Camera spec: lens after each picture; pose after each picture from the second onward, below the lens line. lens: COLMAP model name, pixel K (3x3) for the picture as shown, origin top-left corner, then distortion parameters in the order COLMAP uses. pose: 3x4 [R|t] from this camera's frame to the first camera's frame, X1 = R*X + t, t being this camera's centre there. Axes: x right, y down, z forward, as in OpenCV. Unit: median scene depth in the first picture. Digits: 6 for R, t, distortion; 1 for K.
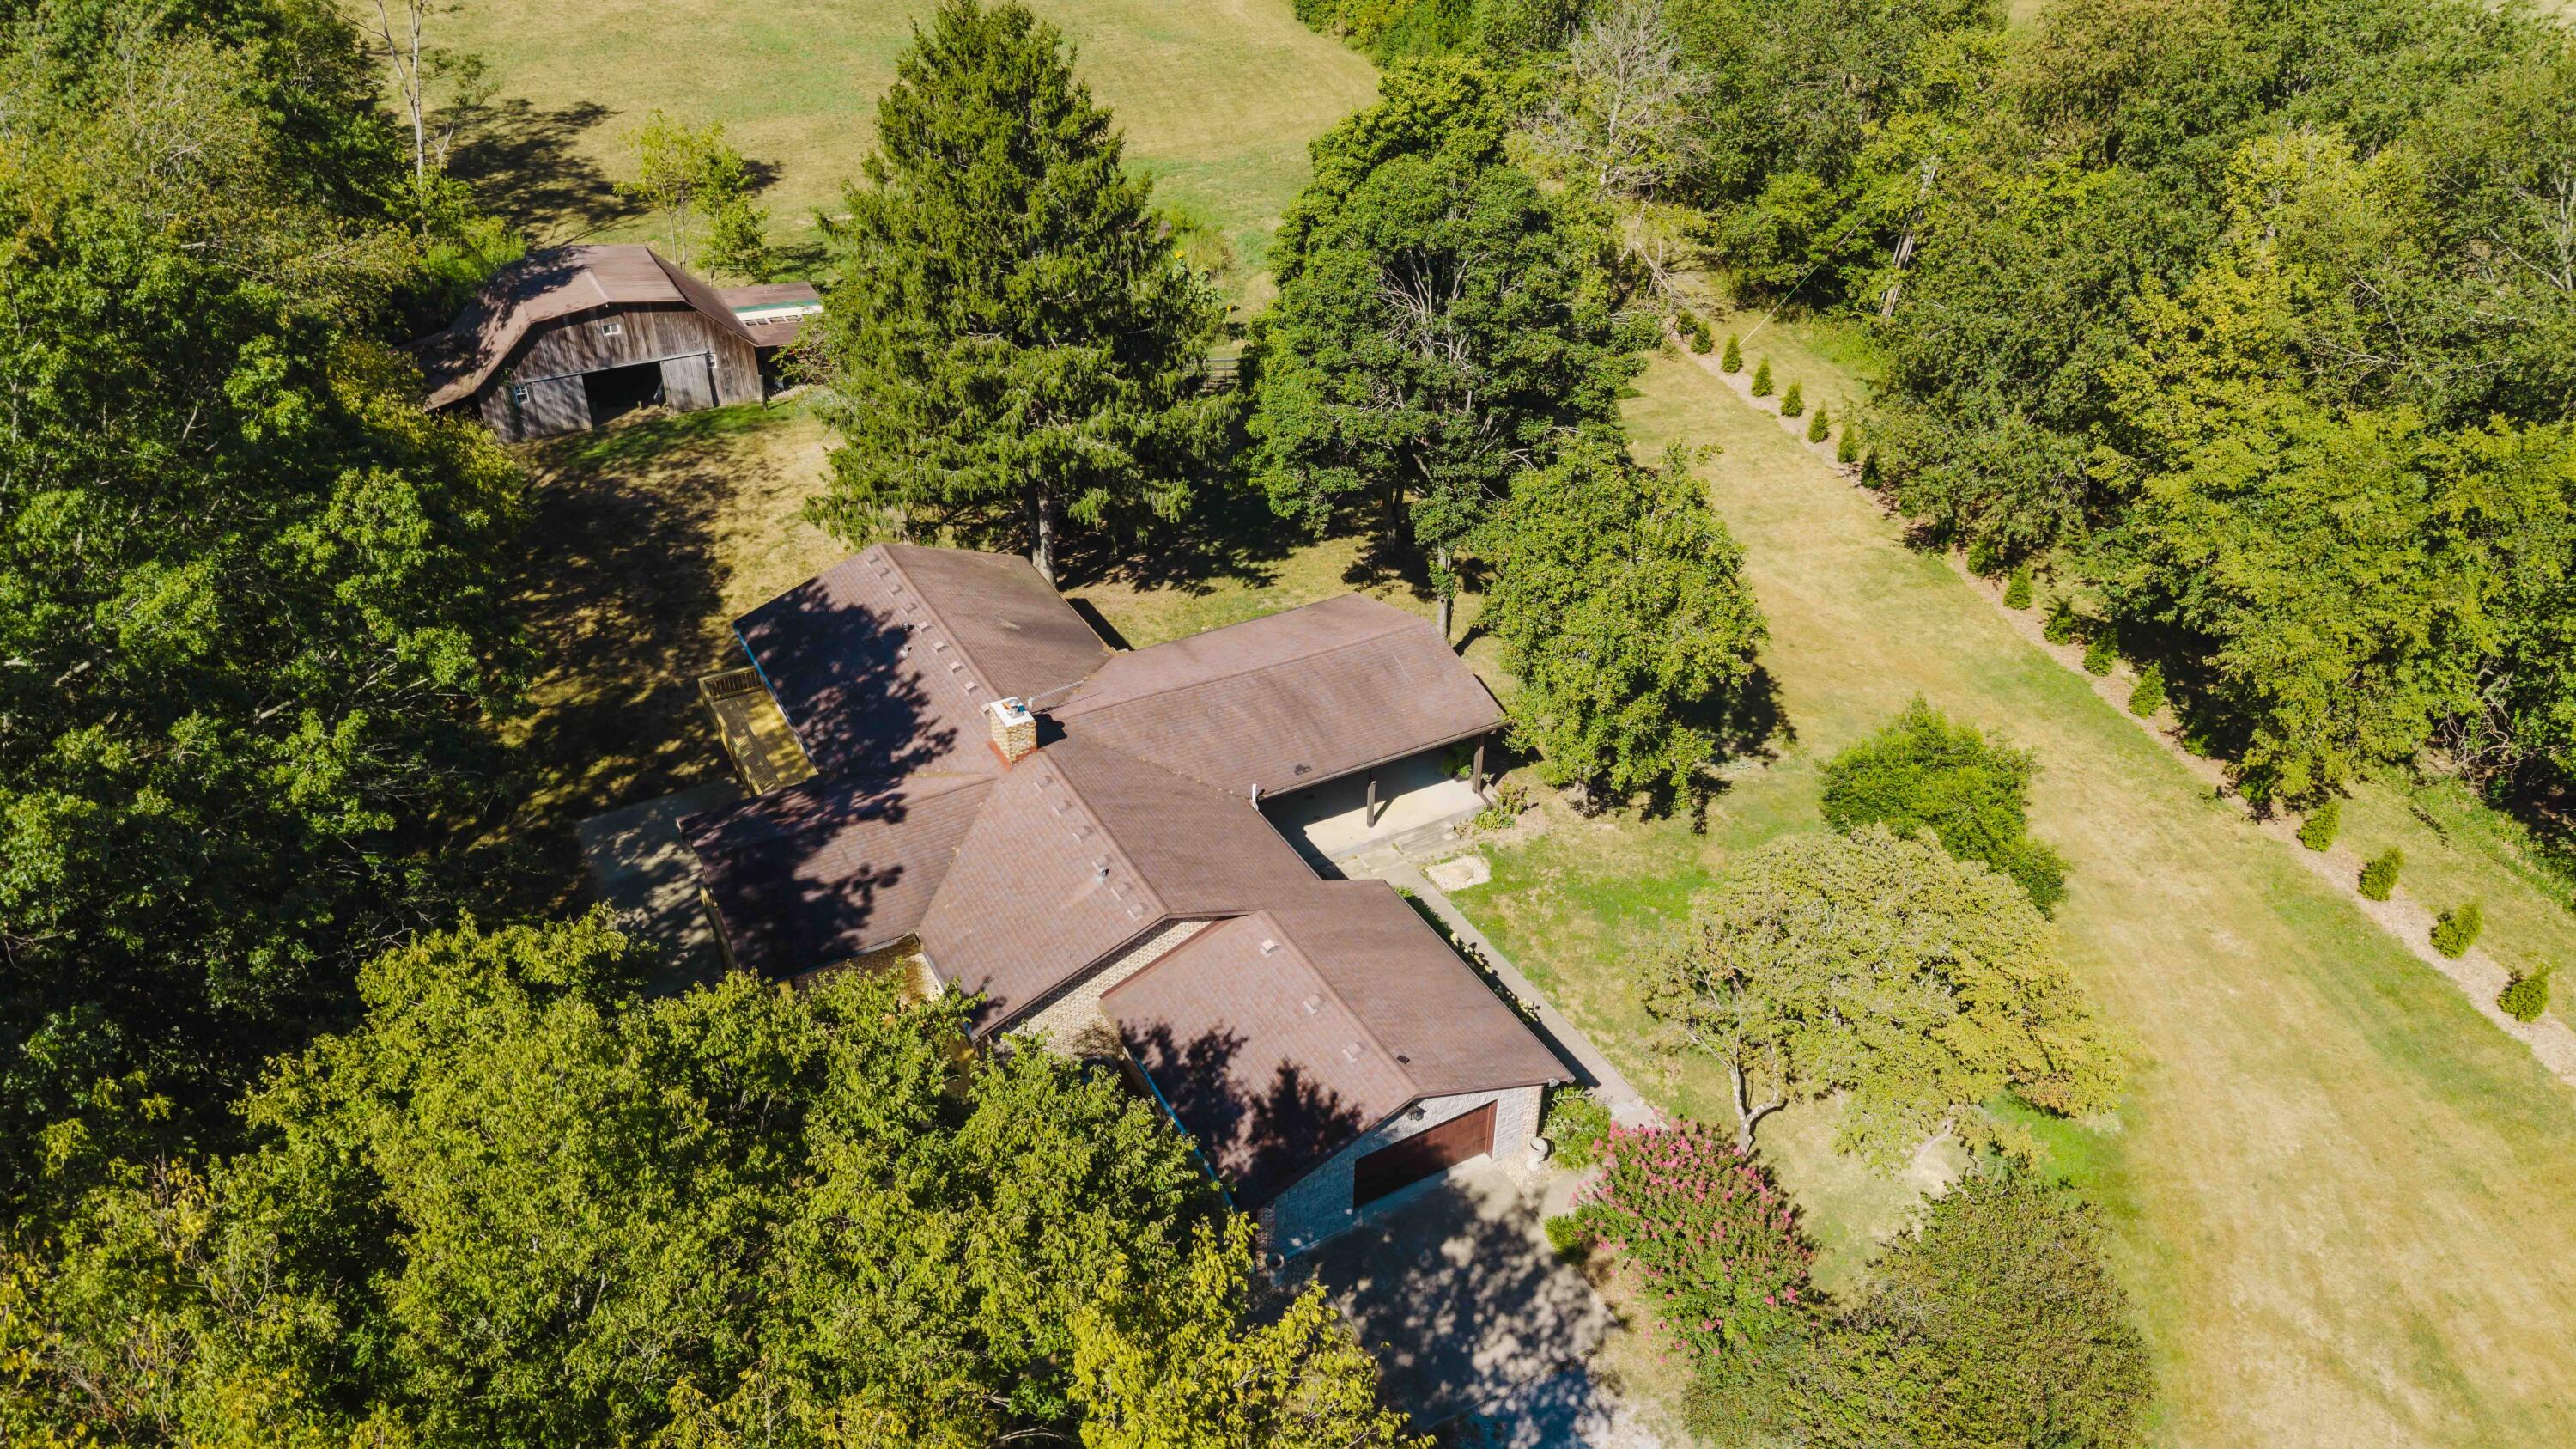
lens RADIAL K [[1746.7, 0, 1308.7], [0, 1746.7, 715.0], [0, 0, 1]] dist [0.014169, -0.013750]
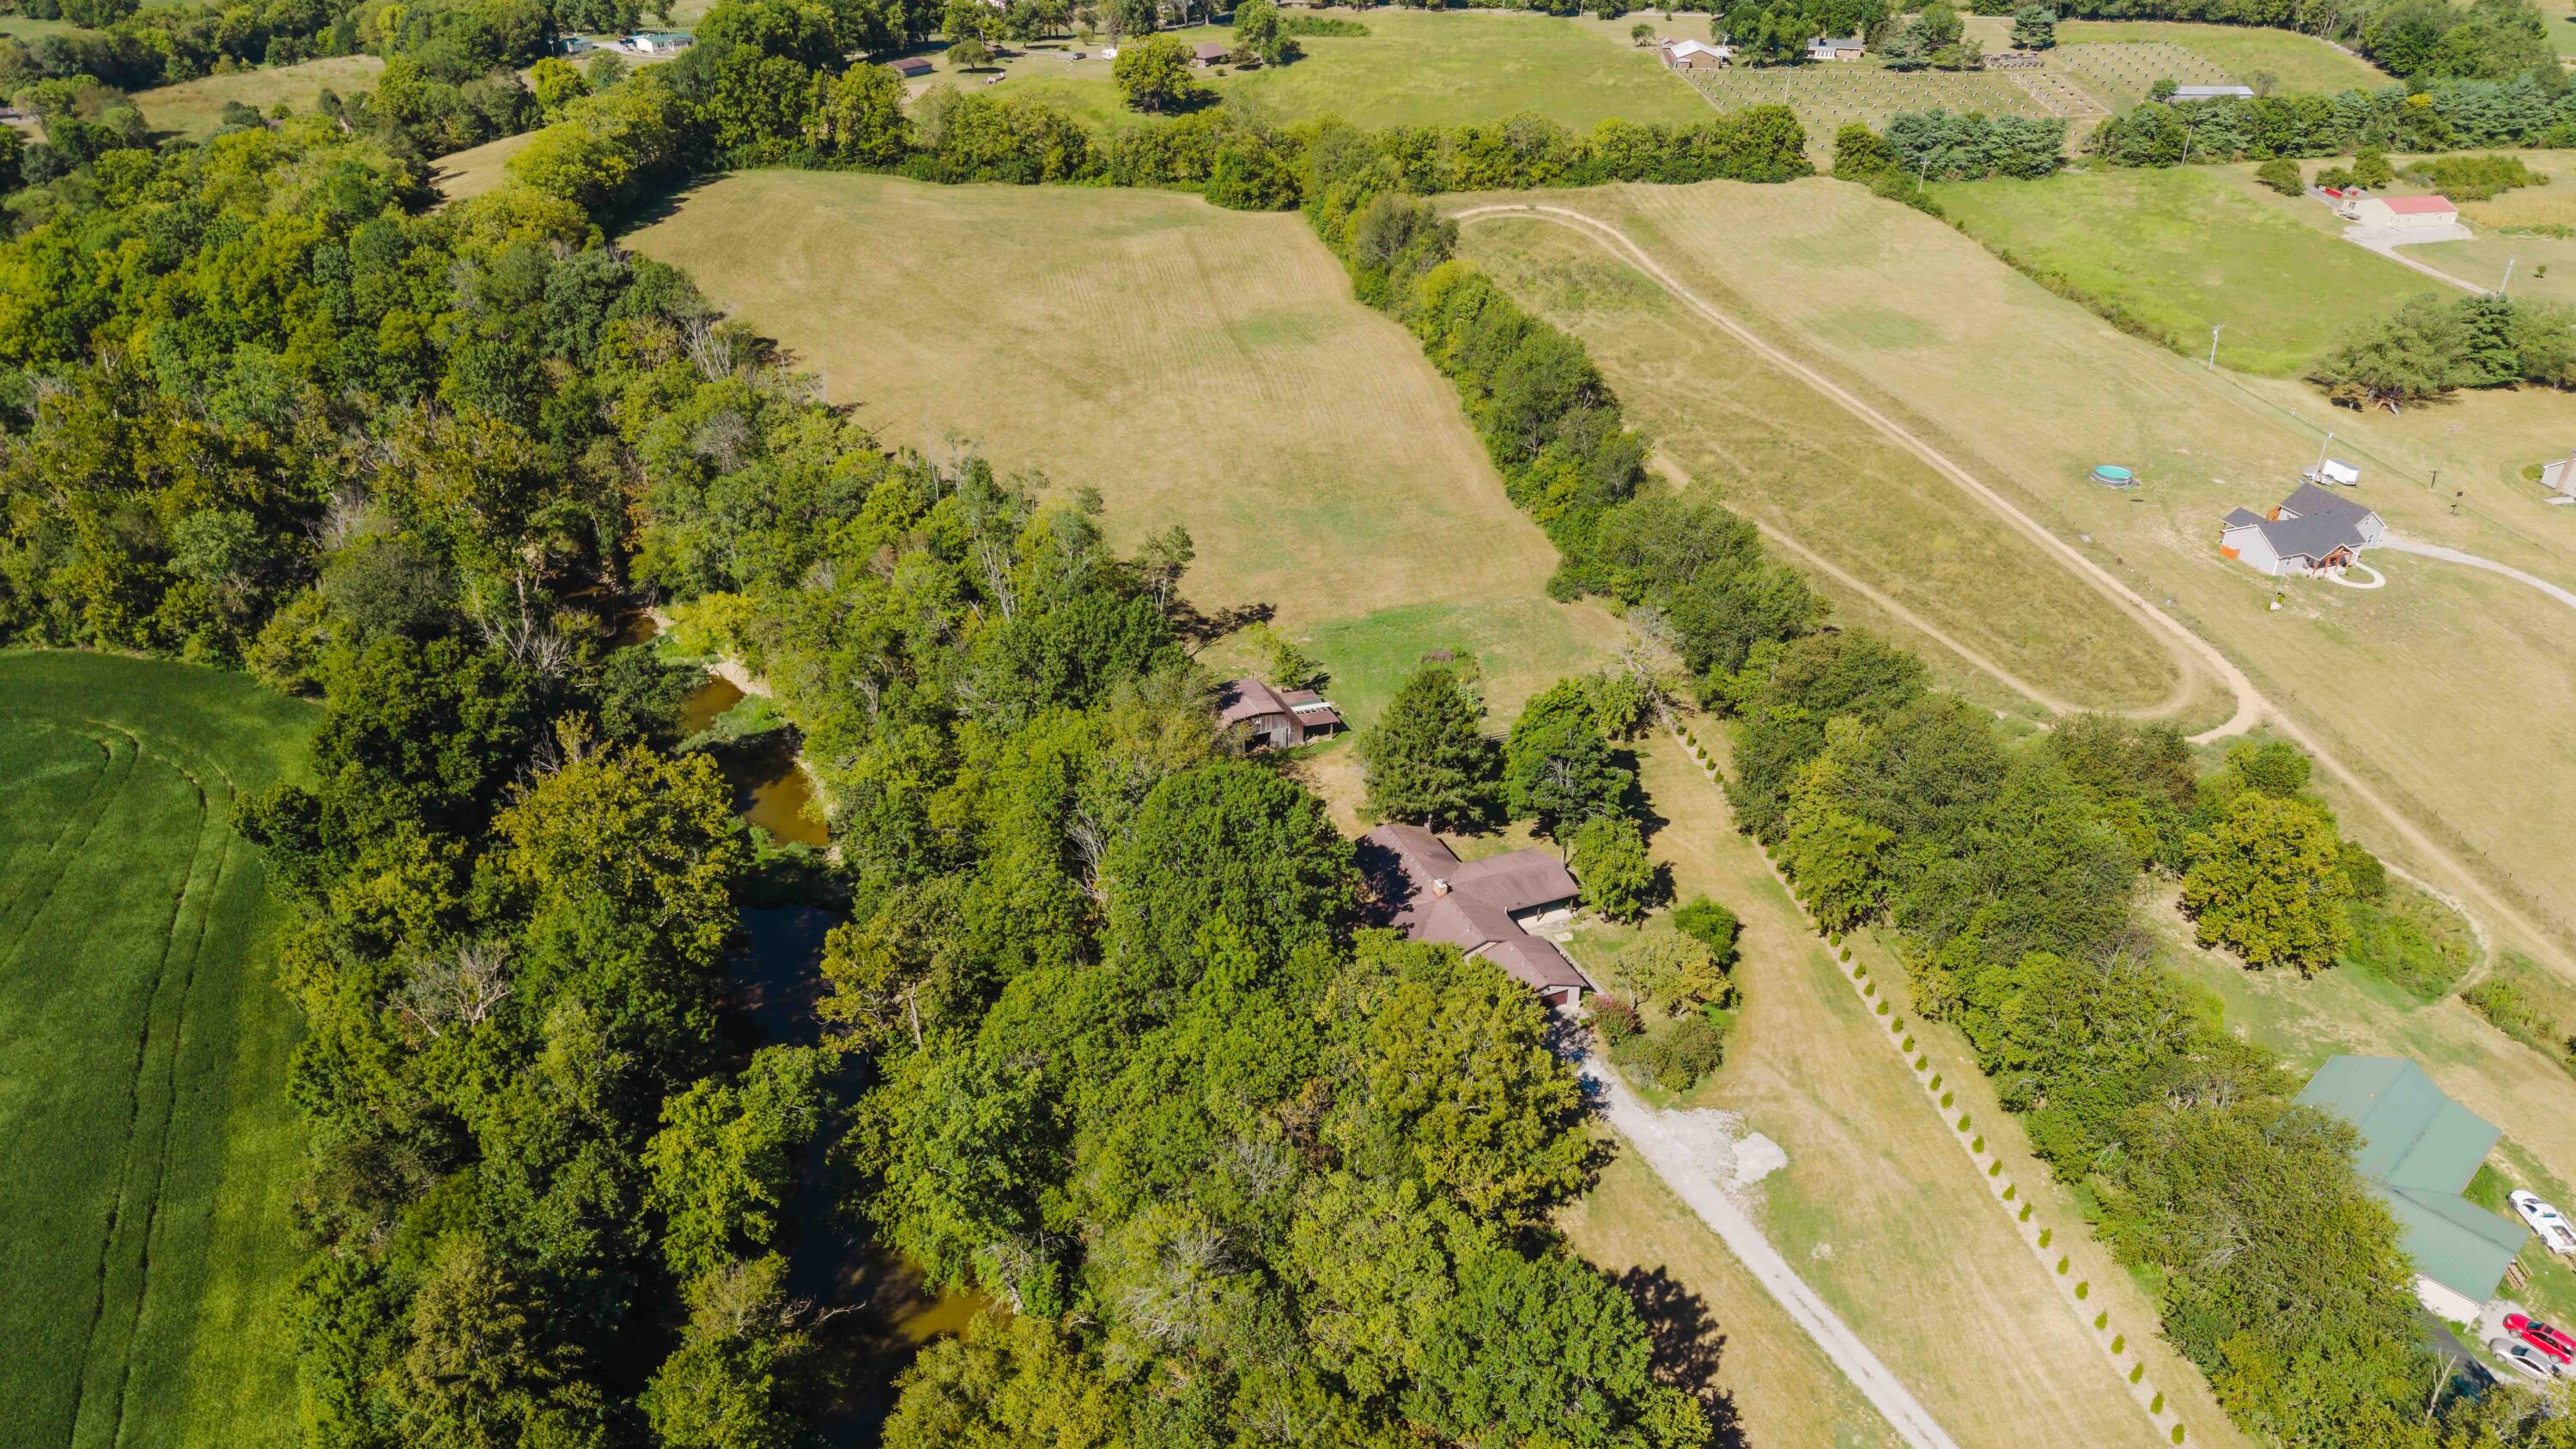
lens RADIAL K [[1746.7, 0, 1279.1], [0, 1746.7, 711.4], [0, 0, 1]] dist [0.014169, -0.013750]
pose [[0.994138, 0.046716, -0.097509, -0.144007], [-0.052416, 0.997012, -0.056734, -0.117642], [0.094567, 0.061513, 0.993616, -2.319497]]
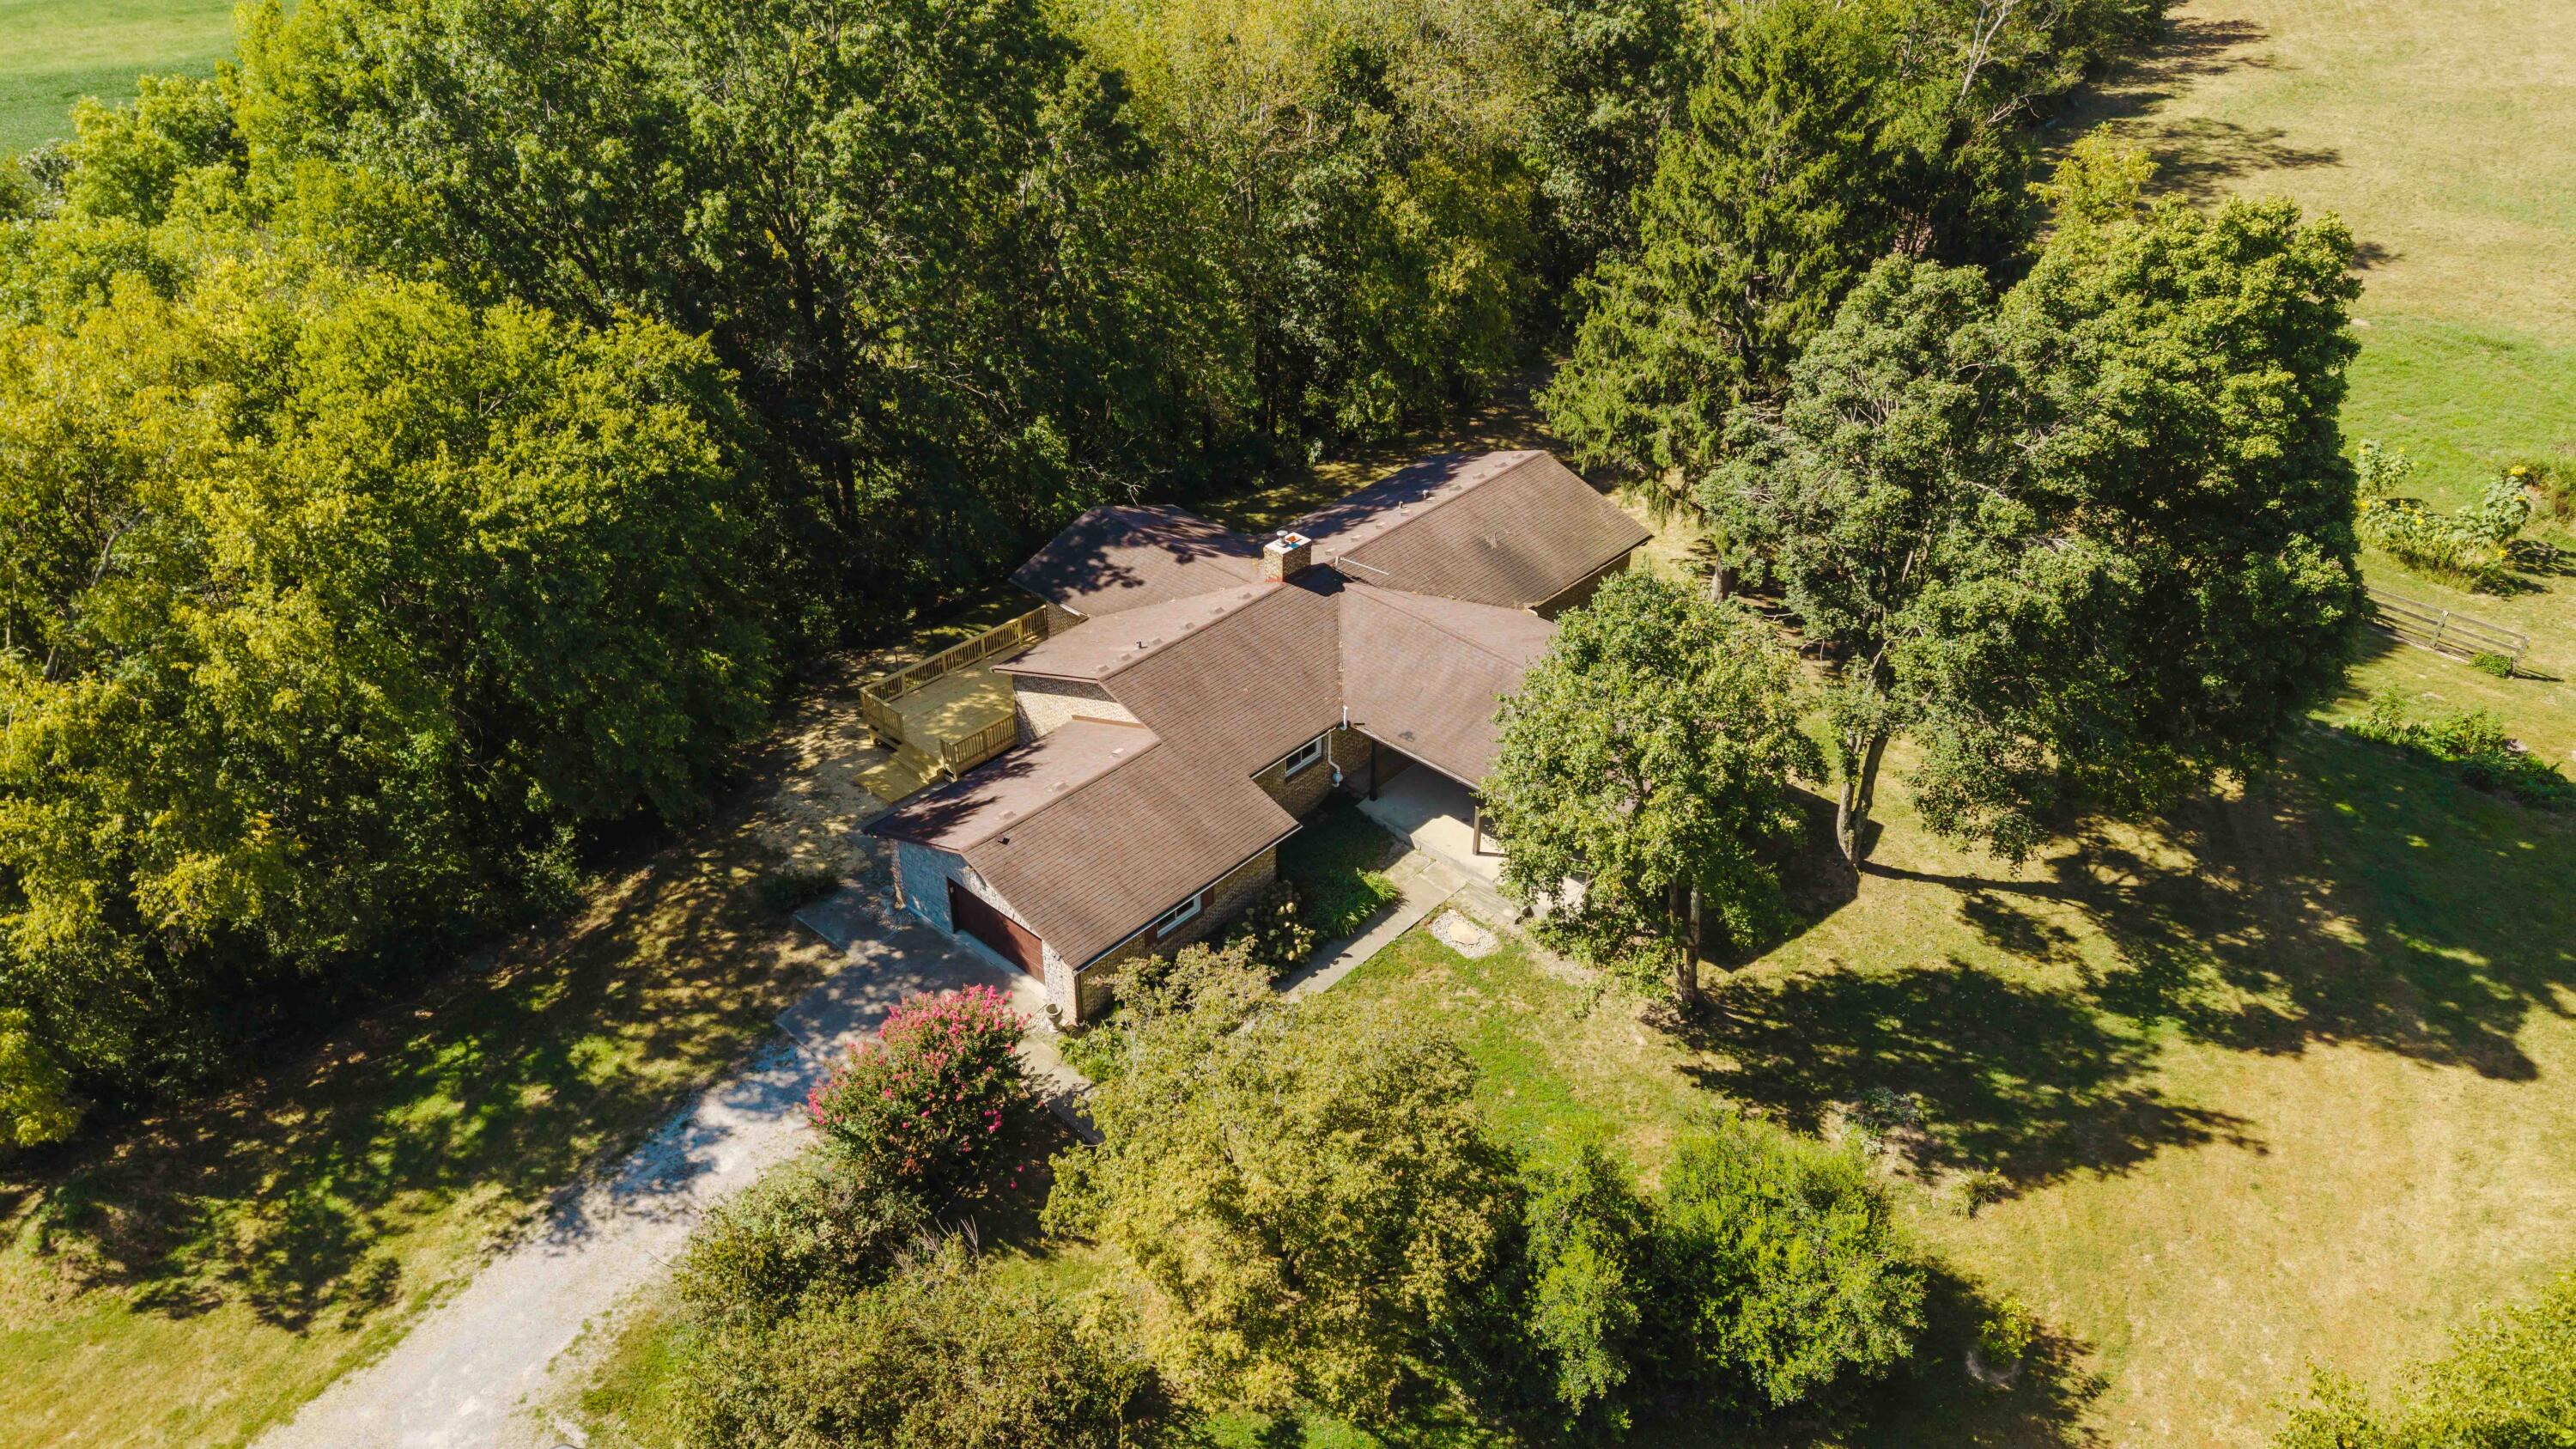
lens RADIAL K [[1746.7, 0, 1261.1], [0, 1746.7, 723.4], [0, 0, 1]] dist [0.014169, -0.013750]
pose [[0.296369, 0.507158, -0.809294, 0.706442], [-0.515190, 0.798401, 0.311666, -0.220634], [0.804204, 0.324572, 0.497904, 0.376935]]
